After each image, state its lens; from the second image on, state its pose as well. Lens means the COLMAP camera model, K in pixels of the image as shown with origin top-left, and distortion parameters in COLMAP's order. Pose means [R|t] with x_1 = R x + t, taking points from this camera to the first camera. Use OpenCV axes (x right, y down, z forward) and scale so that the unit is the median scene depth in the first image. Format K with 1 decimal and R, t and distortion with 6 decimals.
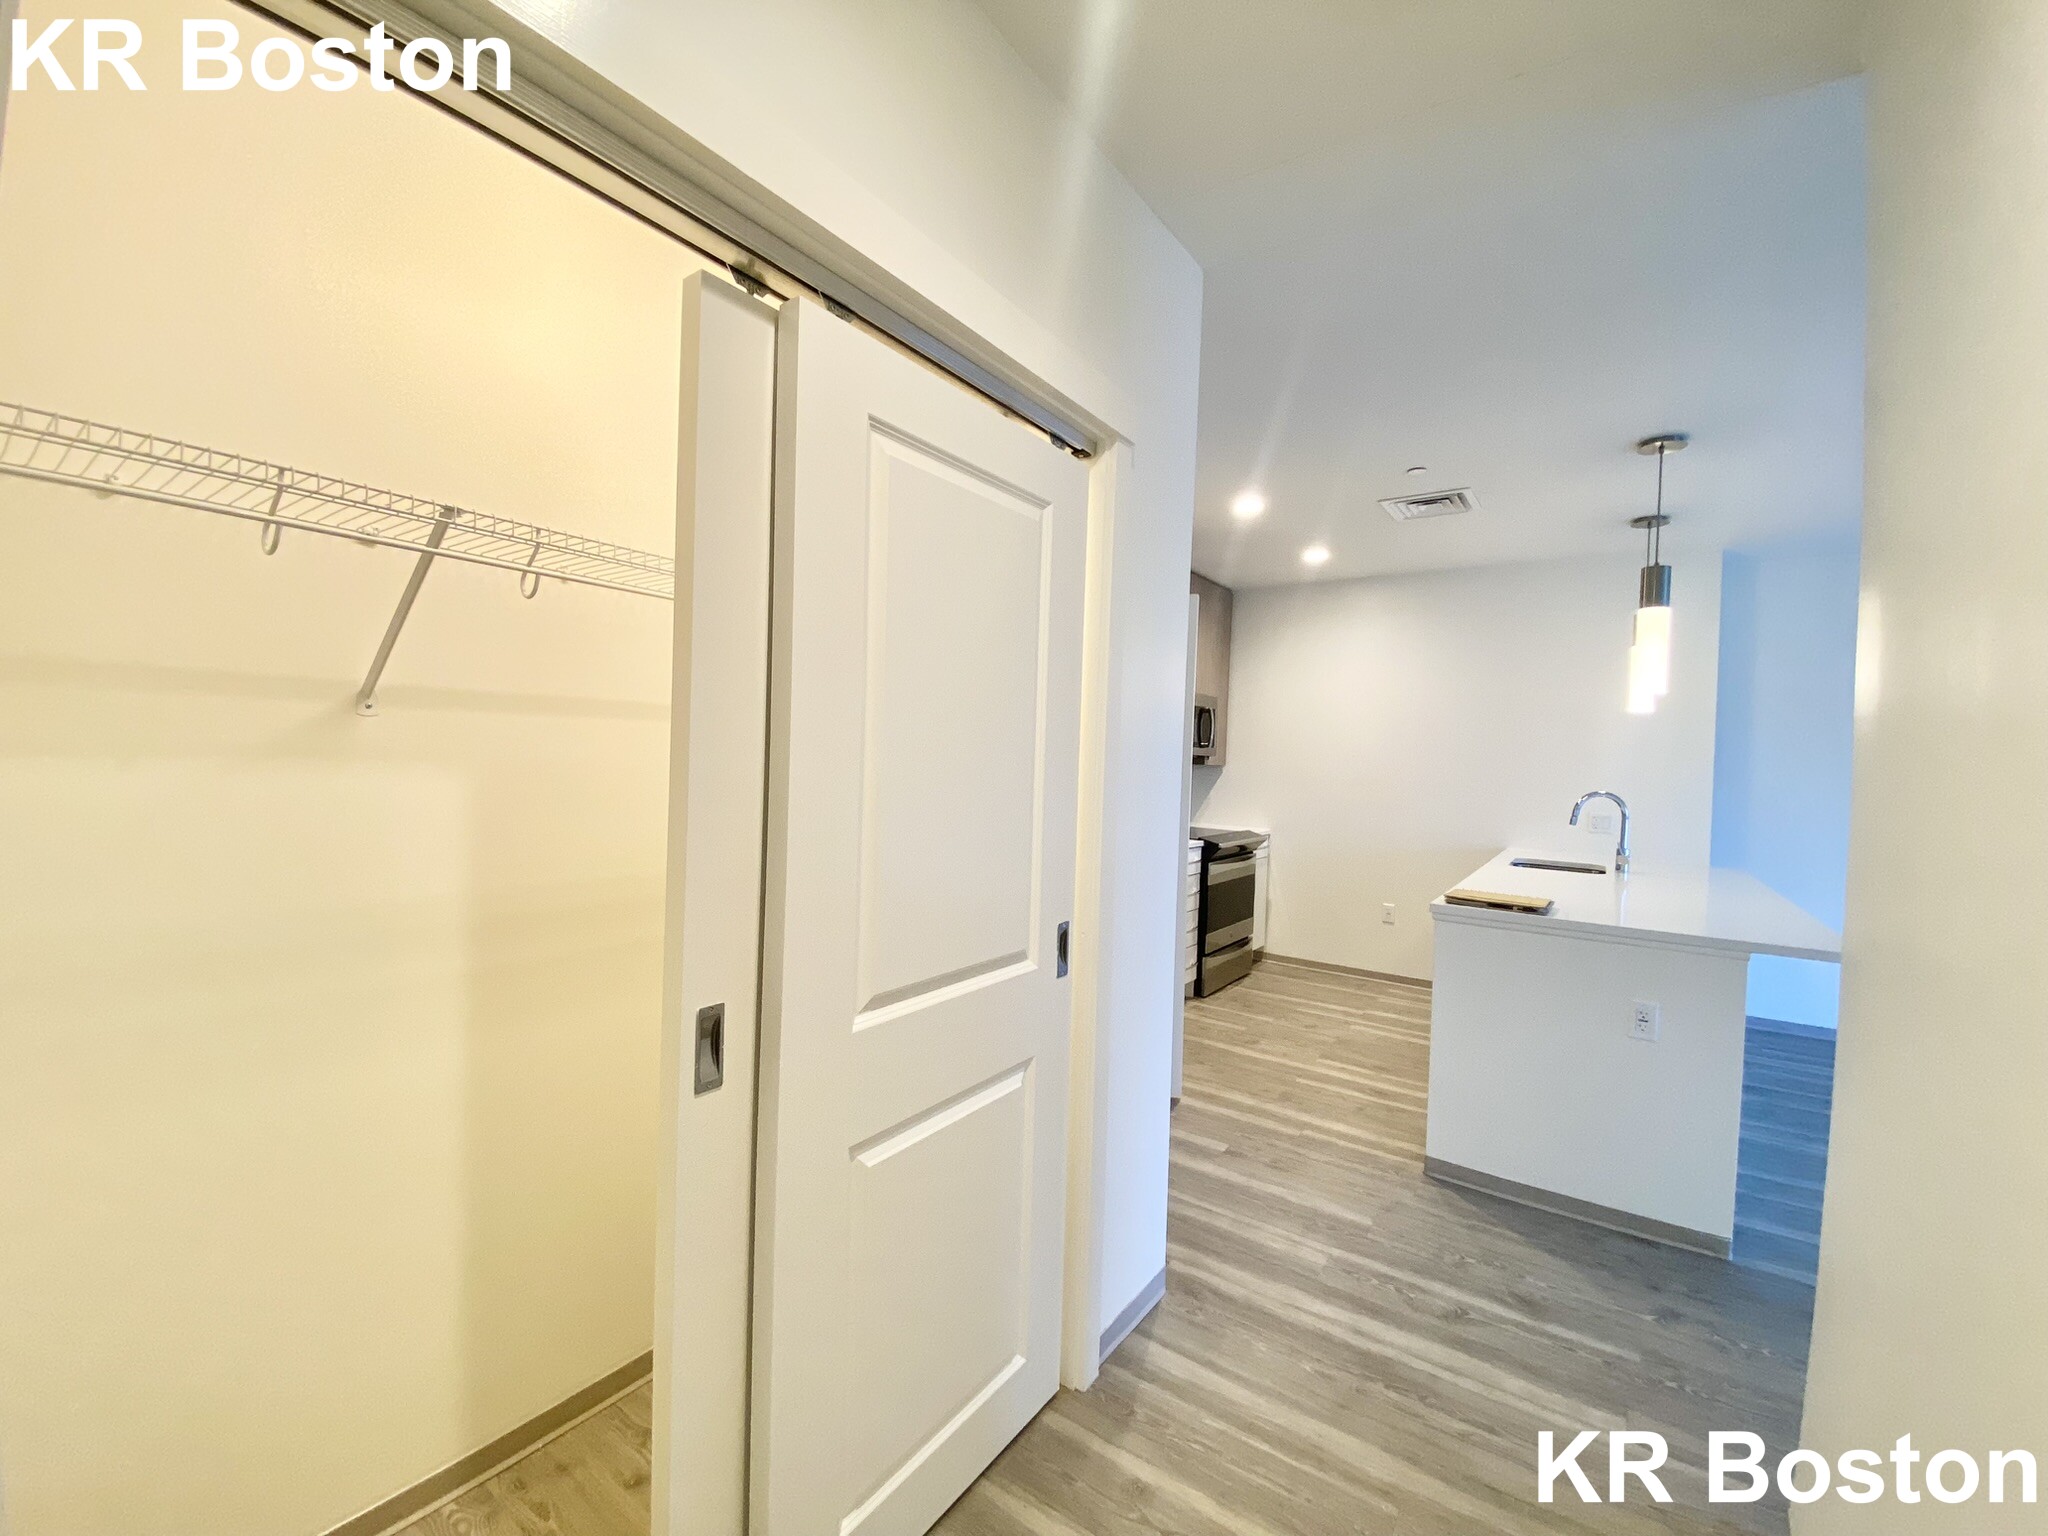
lens RADIAL K [[843.5, 0, 1029.8], [0, 843.5, 774.3], [0, 0, 1]] dist [-0.020520, -0.003985]
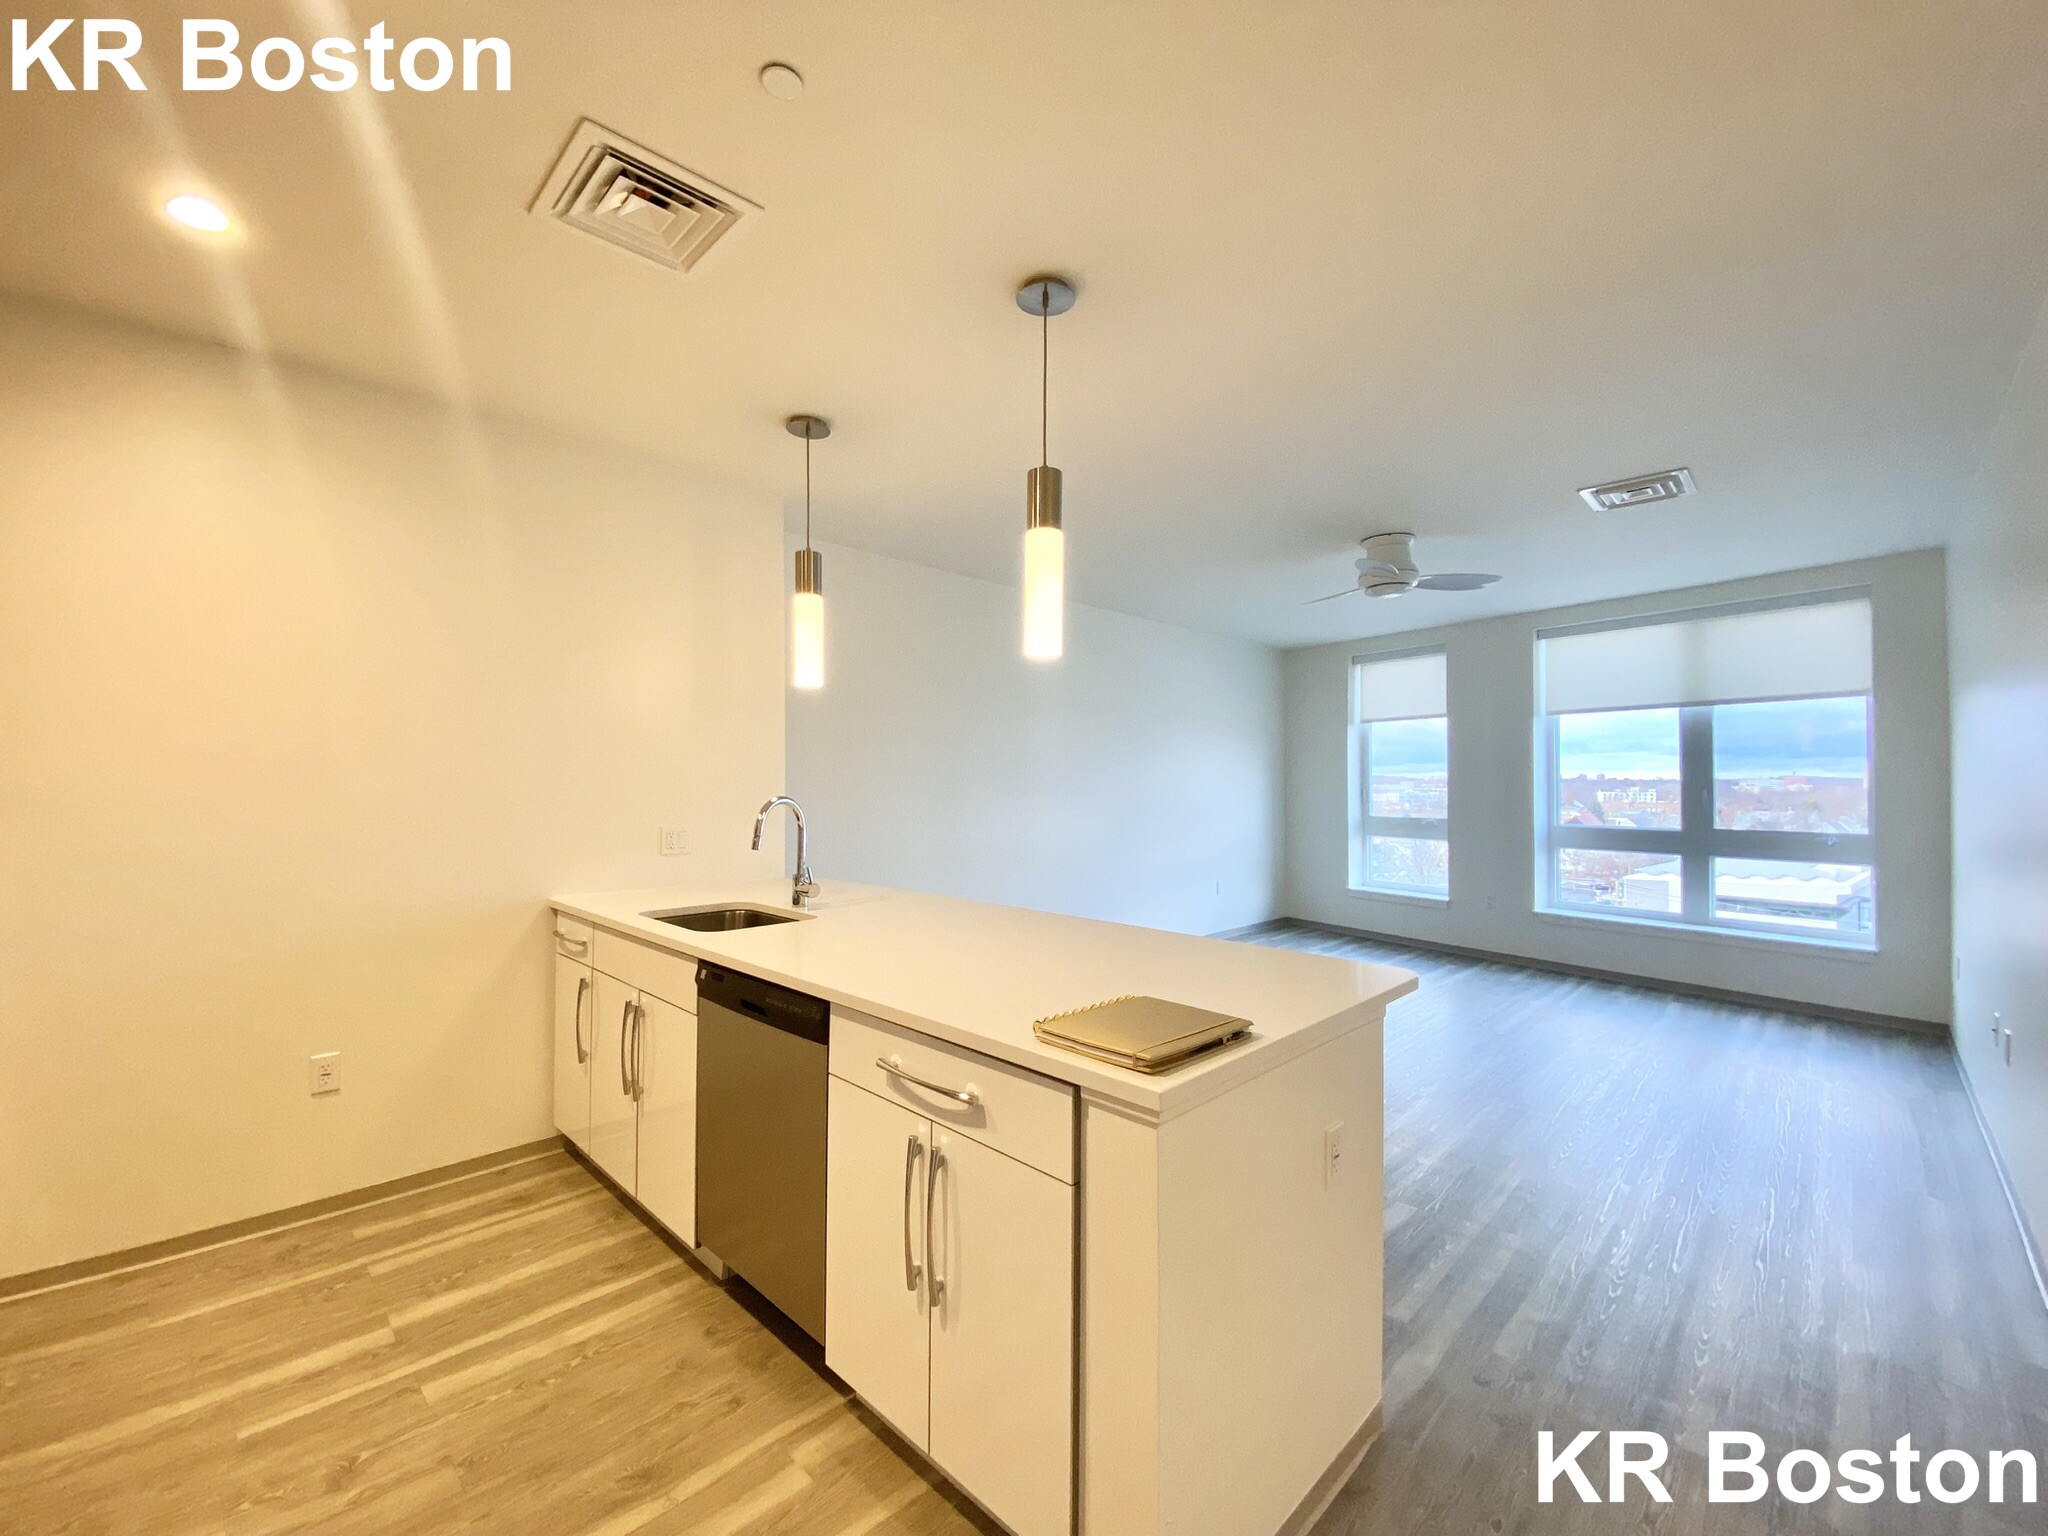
lens RADIAL K [[844.1, 0, 1029.3], [0, 844.1, 754.1], [0, 0, 1]] dist [-0.020655, -0.004212]
pose [[0.187894, 0.001146, 0.982189, 0.038430], [0.030393, 0.999514, -0.006980, -0.005491], [-0.981719, 0.031163, 0.187768, 0.597971]]
